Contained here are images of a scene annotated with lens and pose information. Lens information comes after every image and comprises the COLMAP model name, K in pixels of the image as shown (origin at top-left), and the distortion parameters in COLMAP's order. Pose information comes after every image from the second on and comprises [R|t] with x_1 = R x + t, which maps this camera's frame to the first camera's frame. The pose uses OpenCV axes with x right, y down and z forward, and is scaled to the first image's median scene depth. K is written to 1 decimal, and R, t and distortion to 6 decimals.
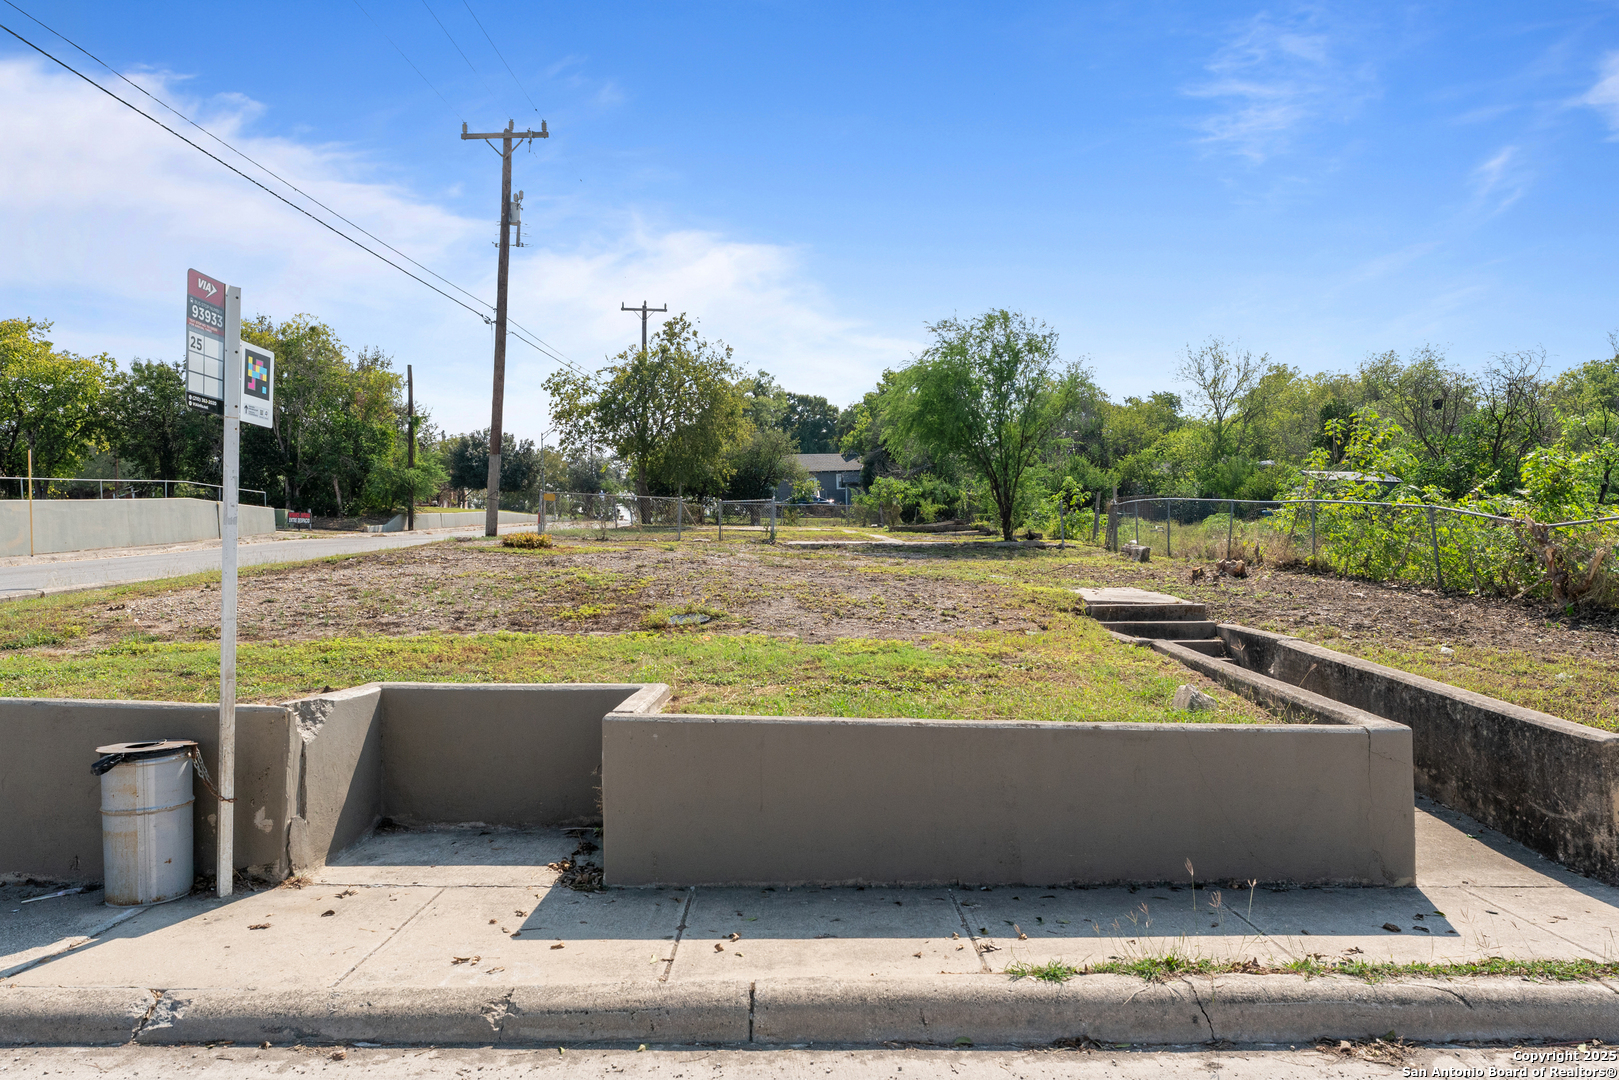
lens RADIAL K [[999.5, 0, 809.5], [0, 999.5, 540.0], [0, 0, 1]] dist [-0.005058, 0.000655]
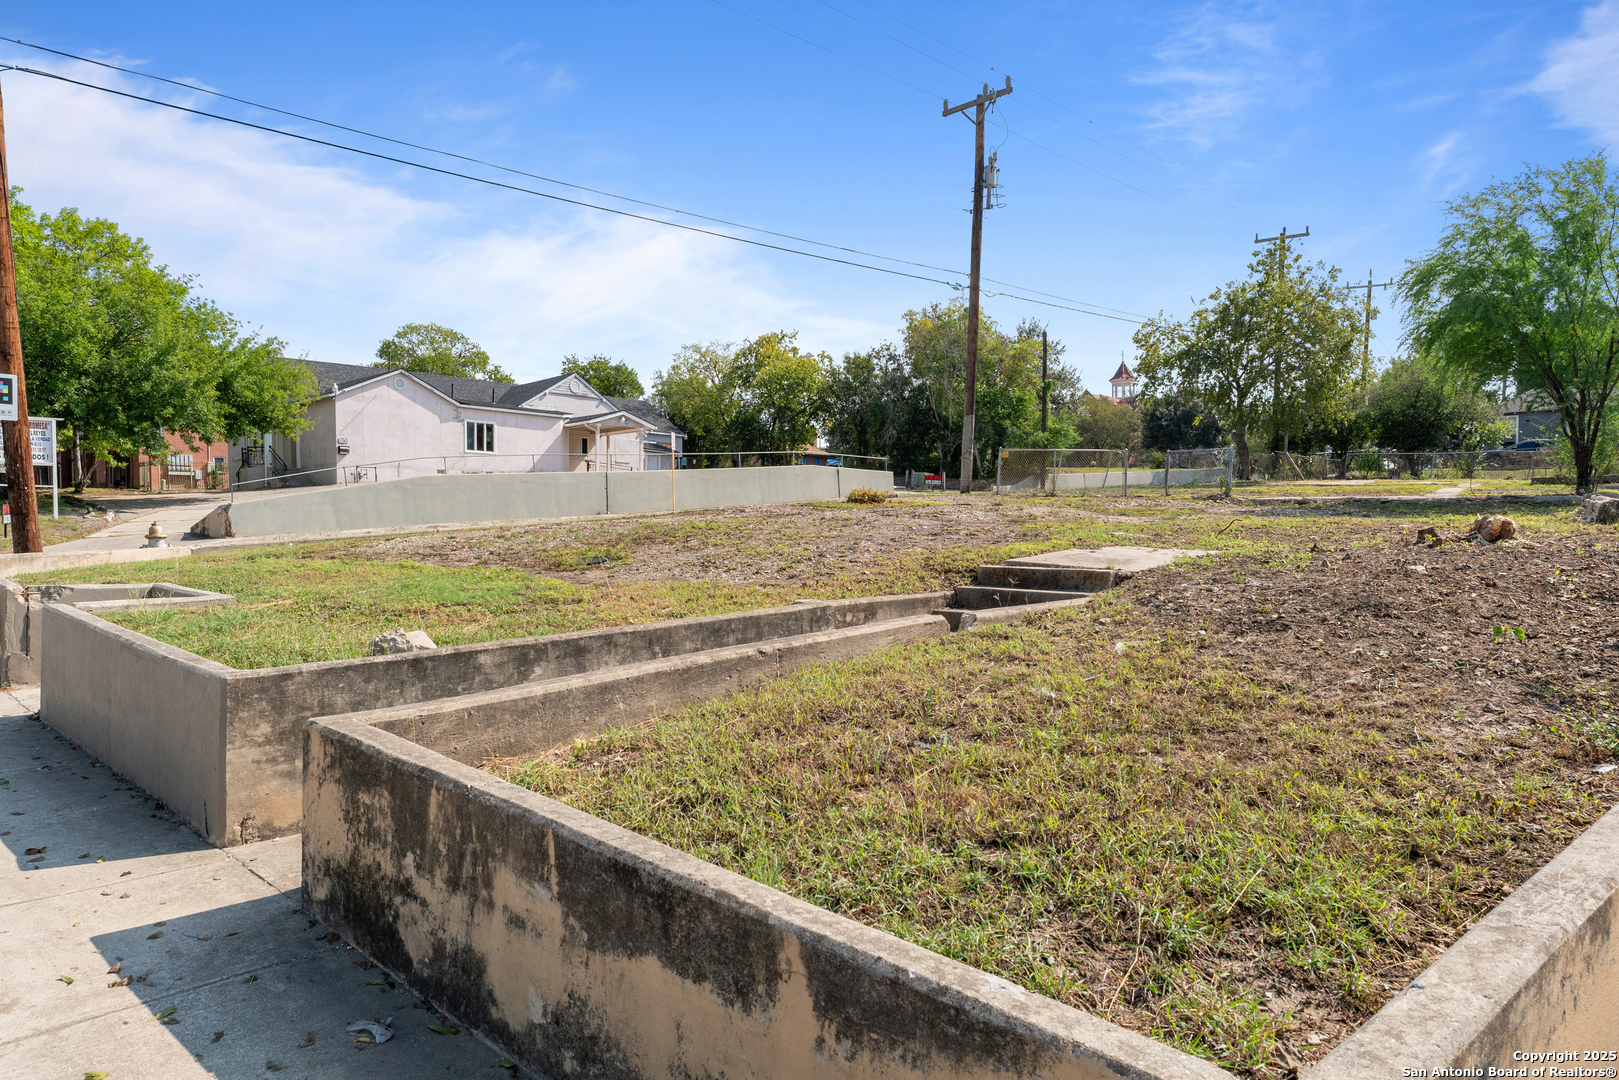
lens RADIAL K [[999.5, 0, 809.5], [0, 999.5, 540.0], [0, 0, 1]] dist [-0.005058, 0.000655]
pose [[0.727266, 0.023044, -0.685969, 0.281927], [0.003334, 0.999306, 0.037104, 0.005400], [0.686348, -0.029271, 0.726684, 0.123727]]
